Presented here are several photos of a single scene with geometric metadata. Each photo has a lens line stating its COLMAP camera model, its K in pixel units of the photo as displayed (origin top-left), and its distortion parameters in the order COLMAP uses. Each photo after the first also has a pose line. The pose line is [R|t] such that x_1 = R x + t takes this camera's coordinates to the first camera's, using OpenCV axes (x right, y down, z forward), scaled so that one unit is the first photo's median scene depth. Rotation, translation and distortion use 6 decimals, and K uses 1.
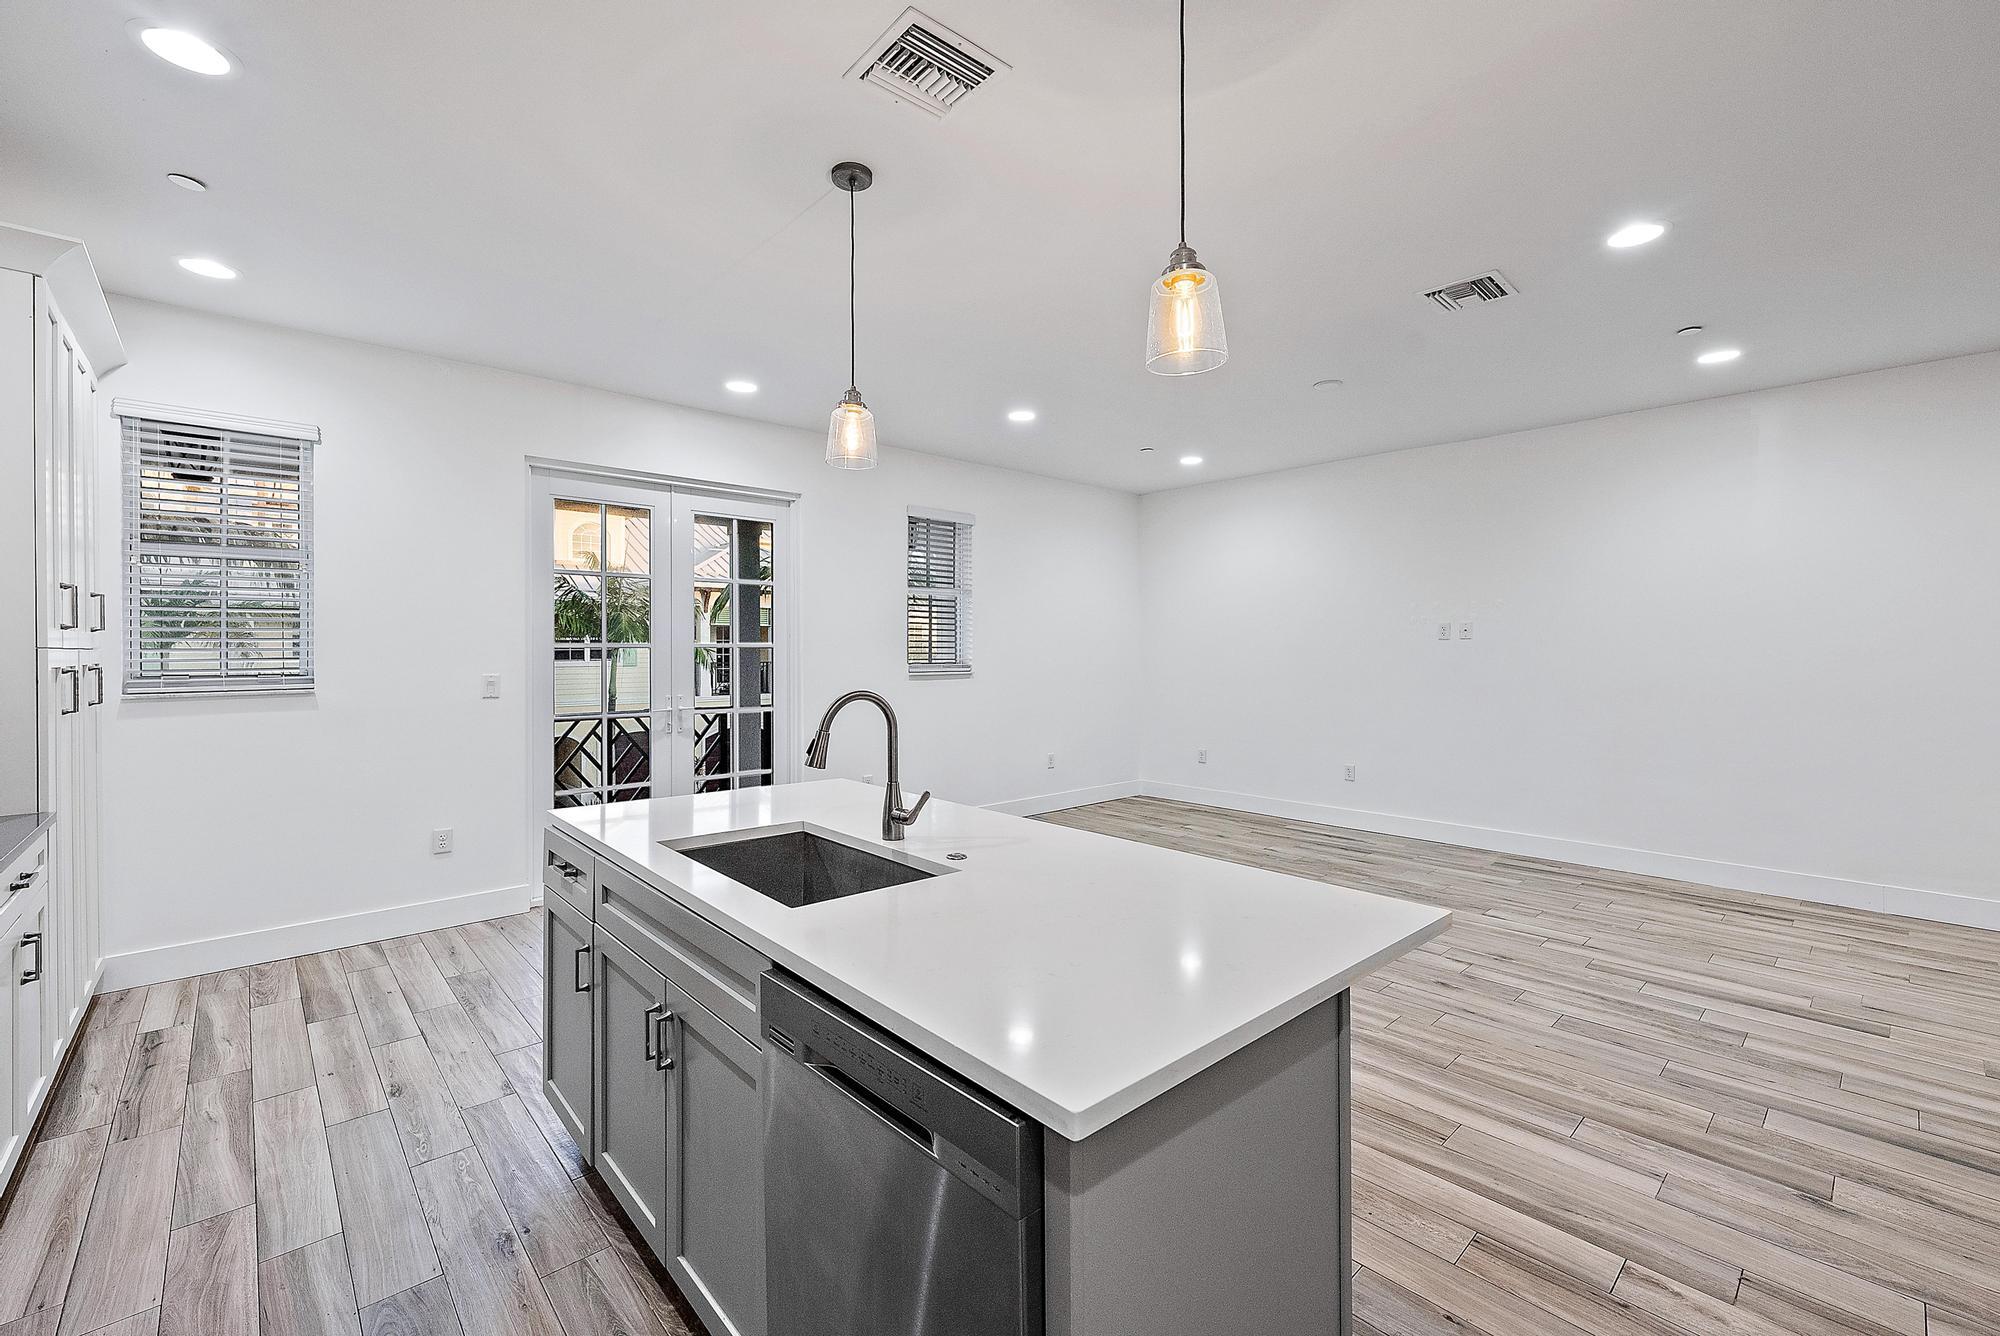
lens RADIAL K [[838.6, 0, 991.4], [0, 838.6, 656.0], [0, 0, 1]] dist [0.001496, 0.000175]
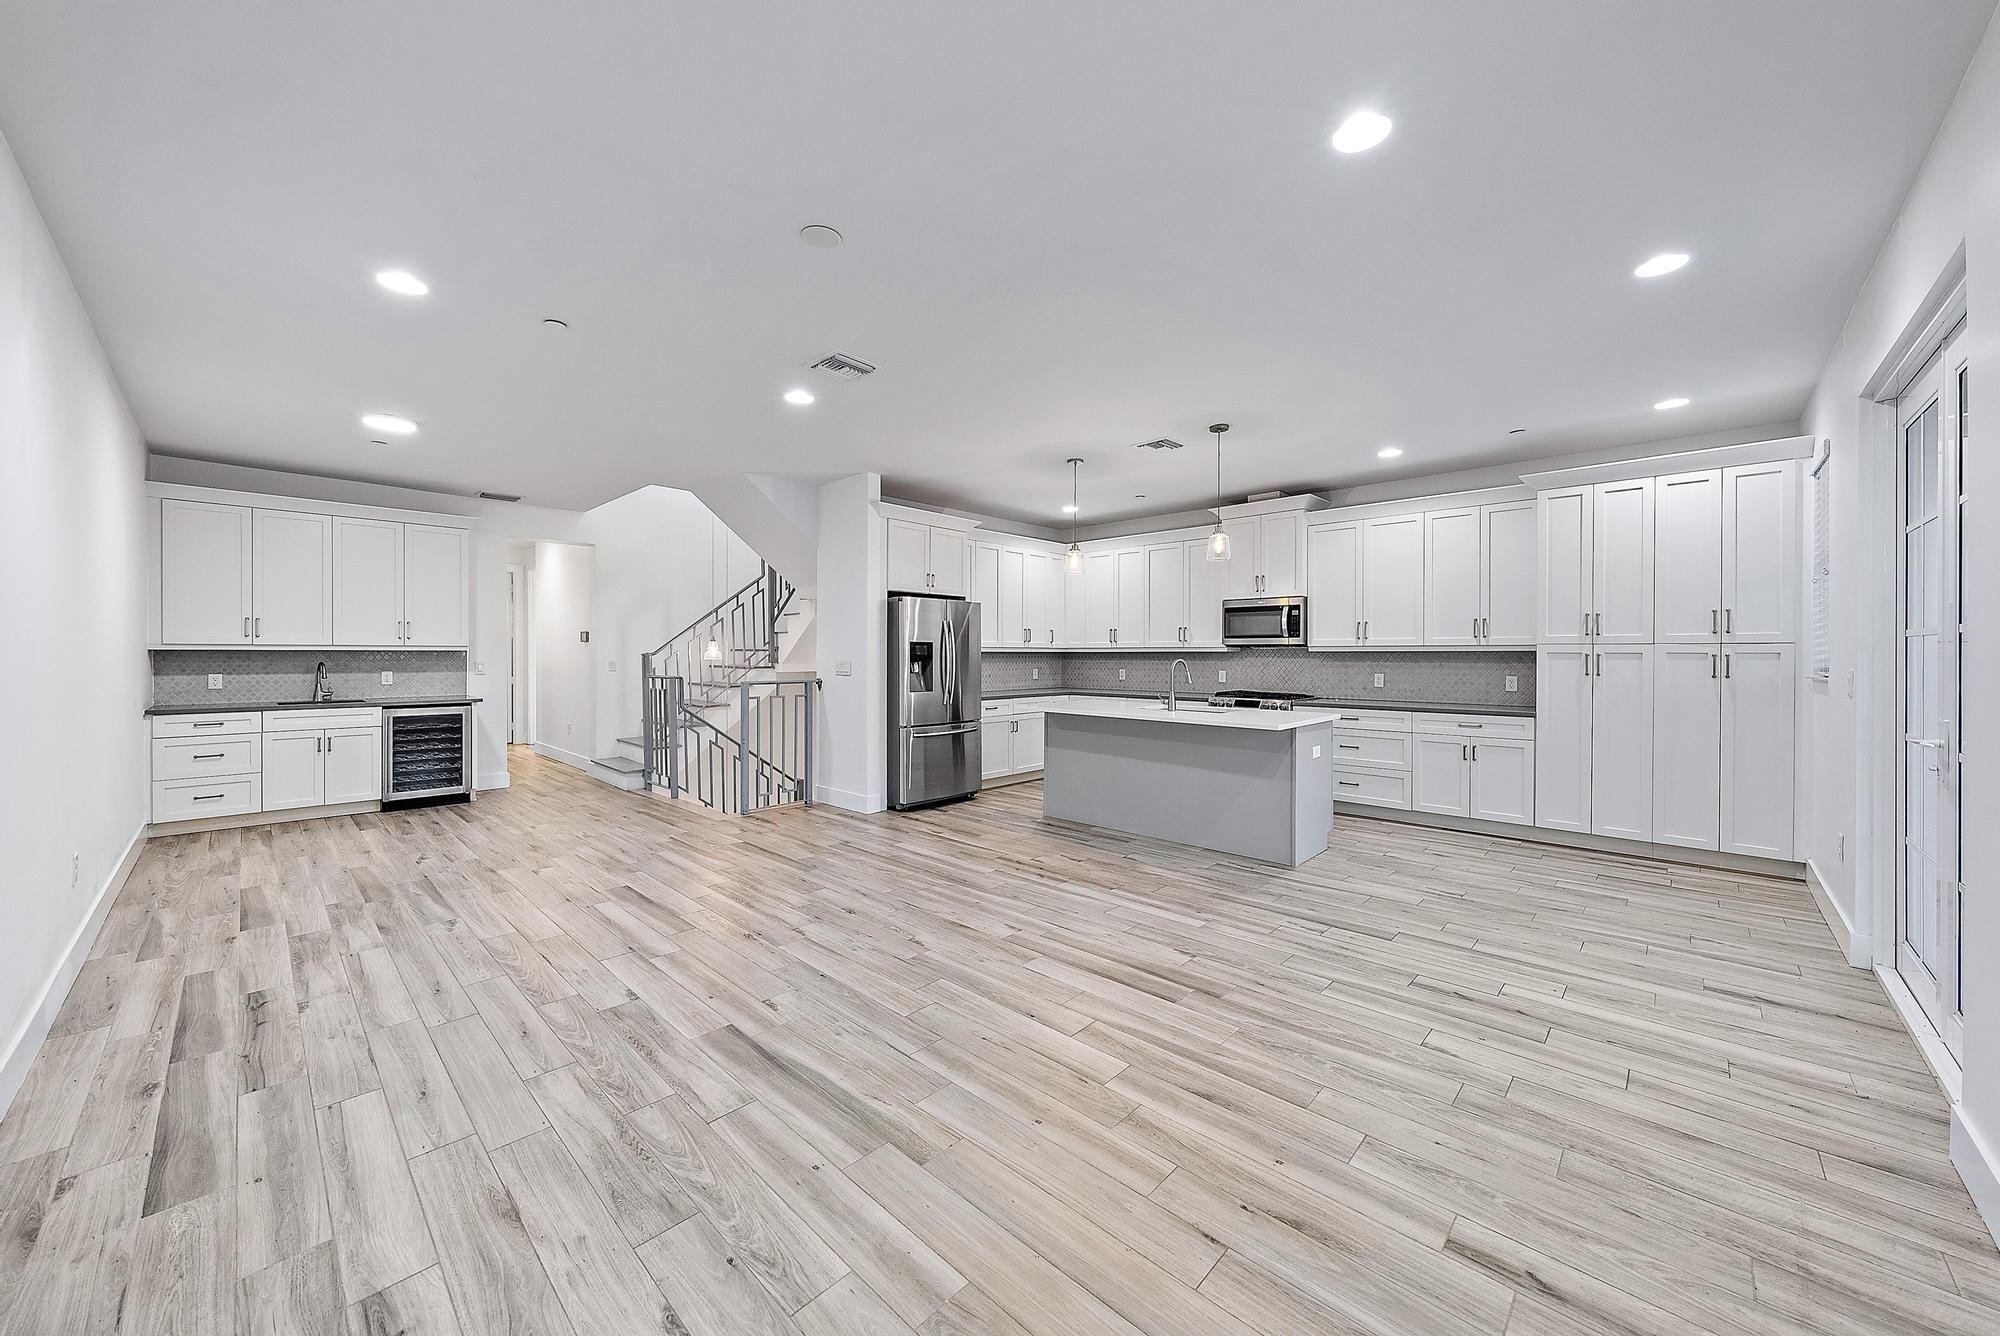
lens RADIAL K [[716.9, 0, 1019.6], [0, 716.9, 666.0], [0, 0, 1]] dist [0.000538, 0.000500]
pose [[-0.995266, 0.001209, -0.097181, 0.392095], [-0.001643, 0.999571, 0.029255, -0.002370], [0.097175, 0.029277, -0.994837, 2.062819]]
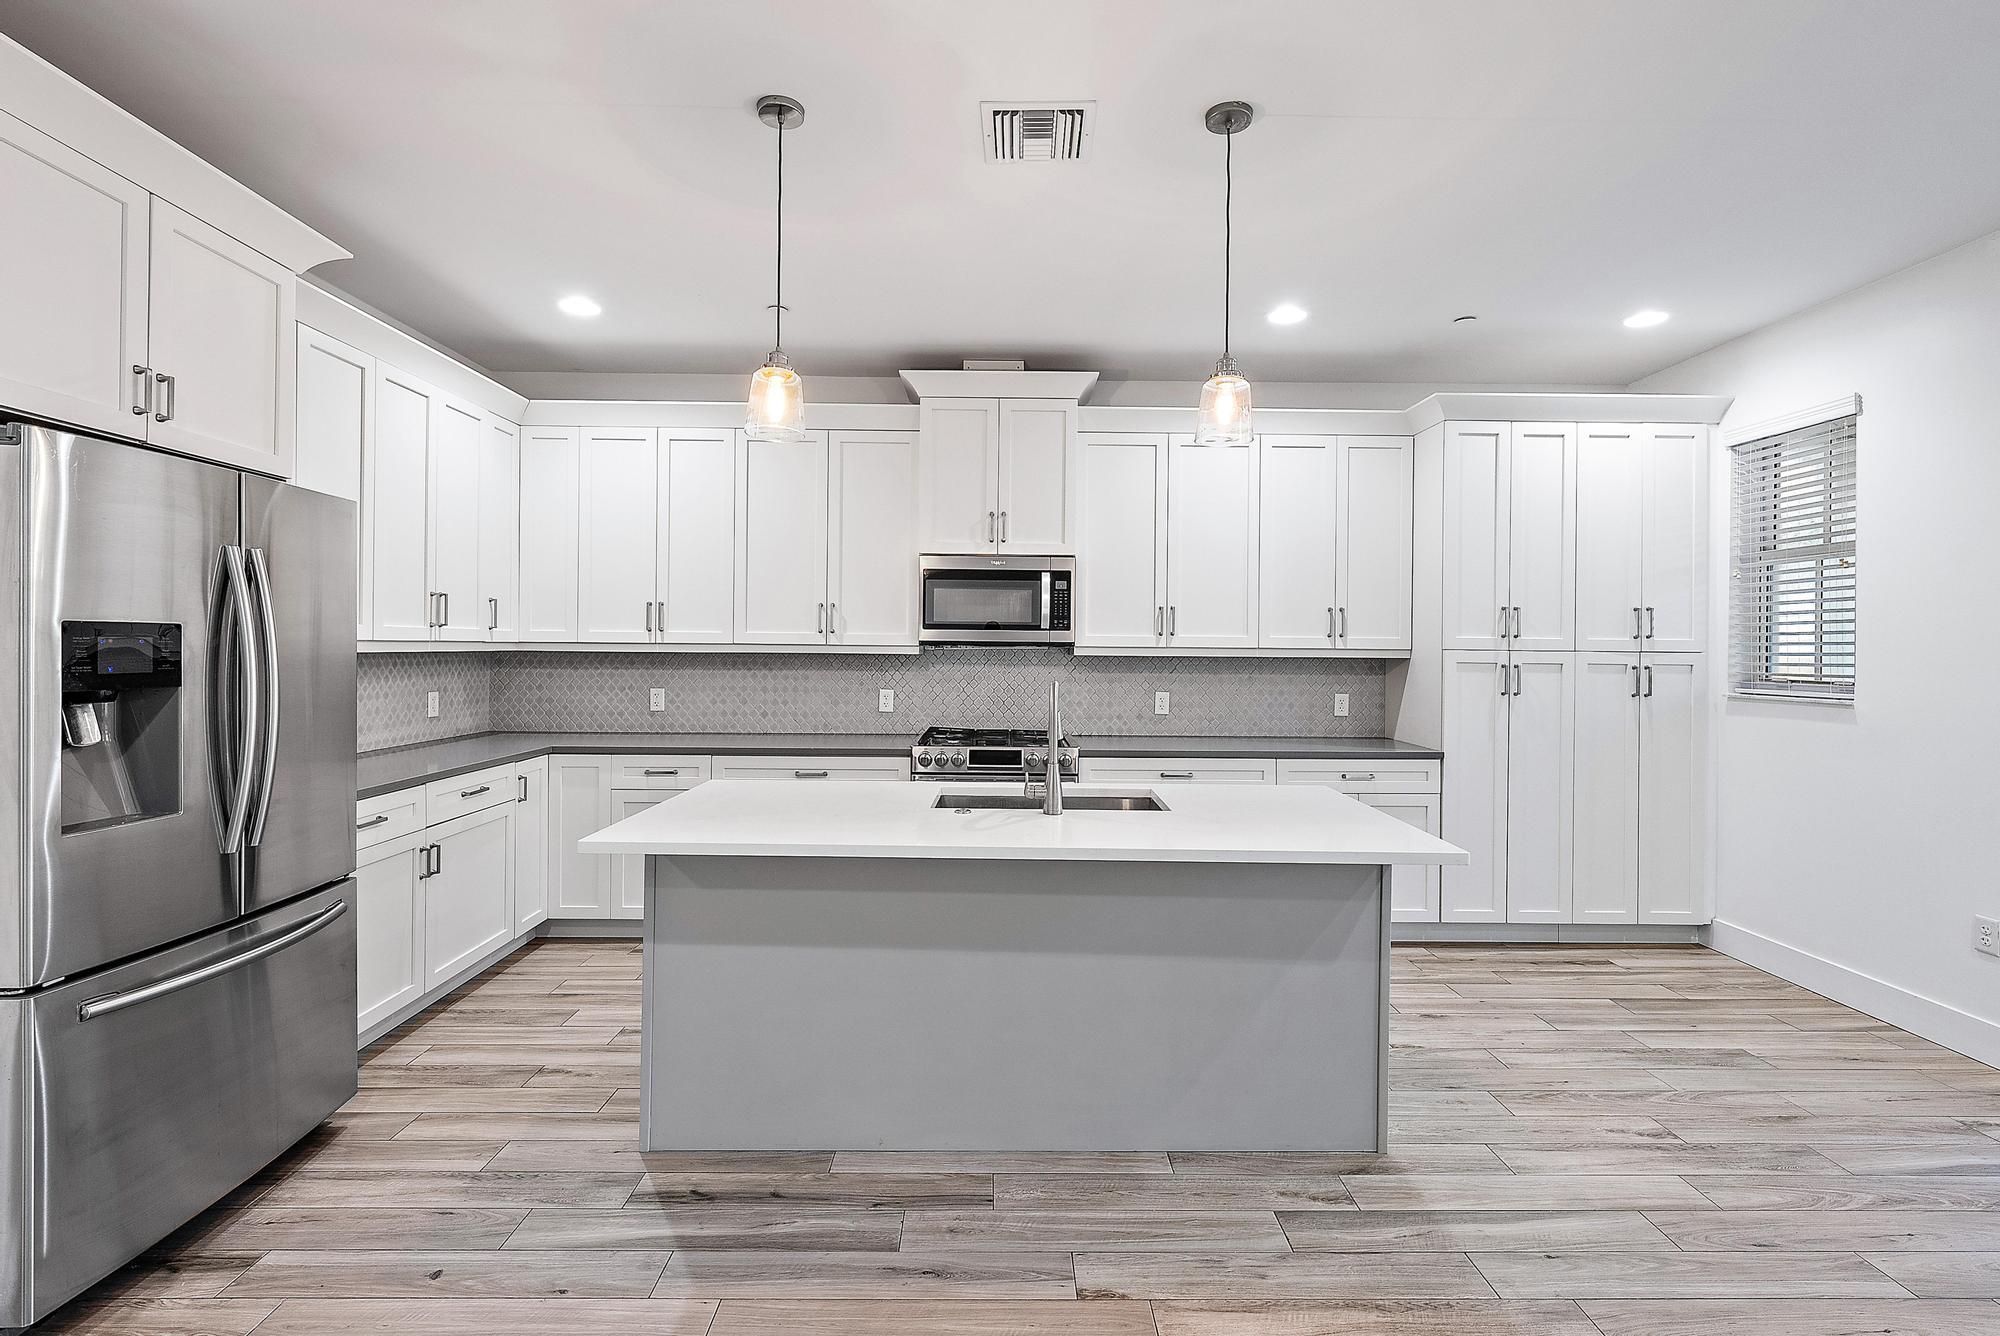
lens RADIAL K [[900.0, 0, 1006.9], [0, 900.0, 647.9], [0, 0, 1]] dist [-0.002148, 0.000127]
pose [[-0.660612, -0.005709, -0.750706, 0.514069], [-0.017725, 0.999811, 0.007995, -0.007038], [0.750519, 0.018588, -0.660588, 1.071416]]
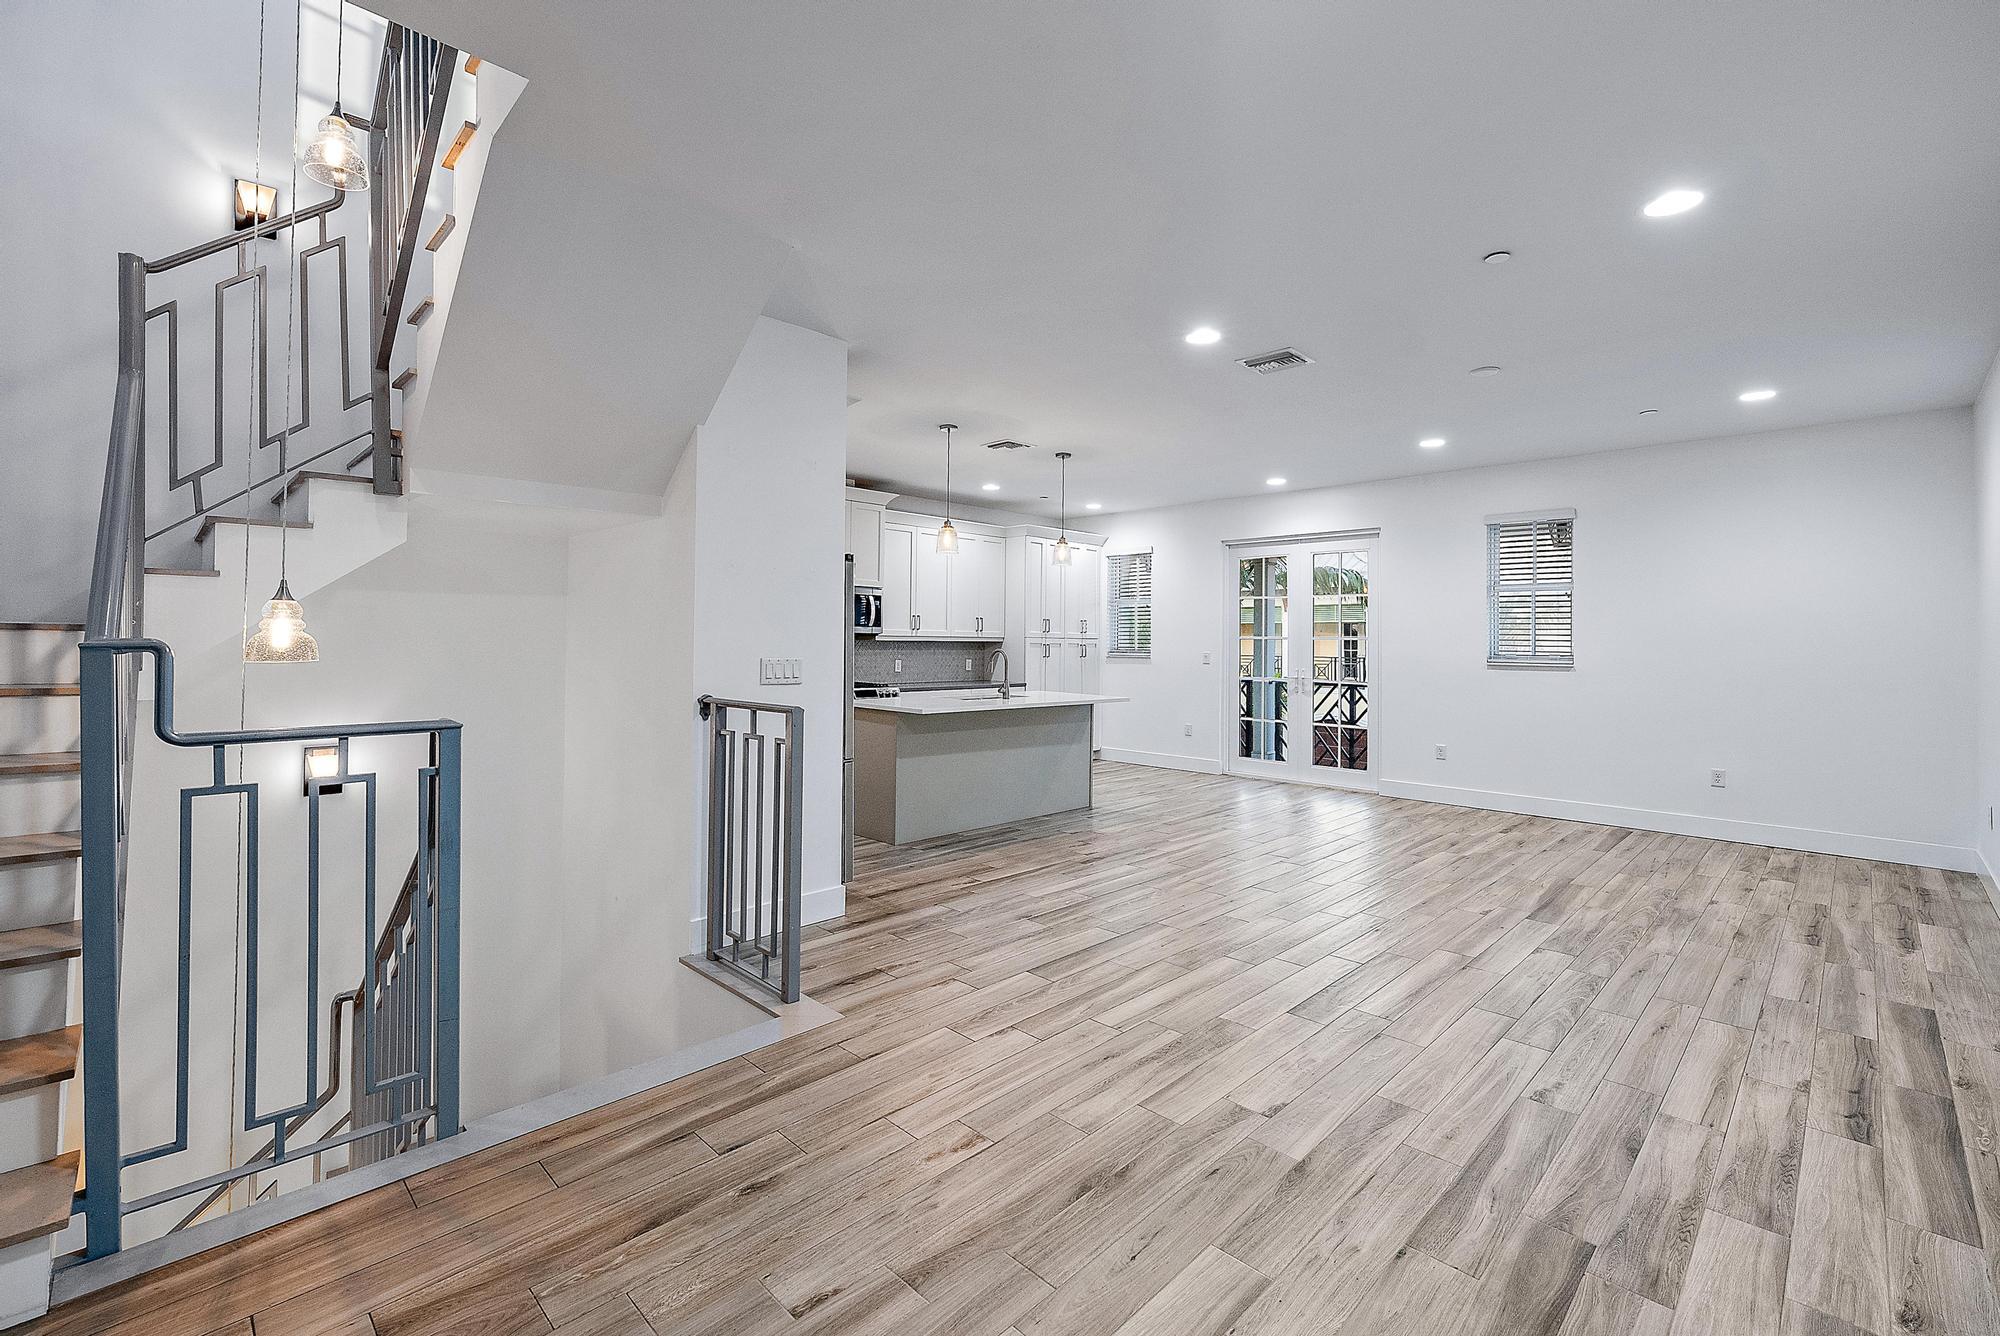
lens RADIAL K [[838.6, 0, 996.3], [0, 838.6, 637.9], [0, 0, 1]] dist [0.001496, 0.000175]
pose [[0.042590, -0.004344, -0.999083, 1.770973], [-0.020549, 0.999775, -0.005223, 0.011247], [0.998881, 0.020753, 0.042492, 0.508106]]
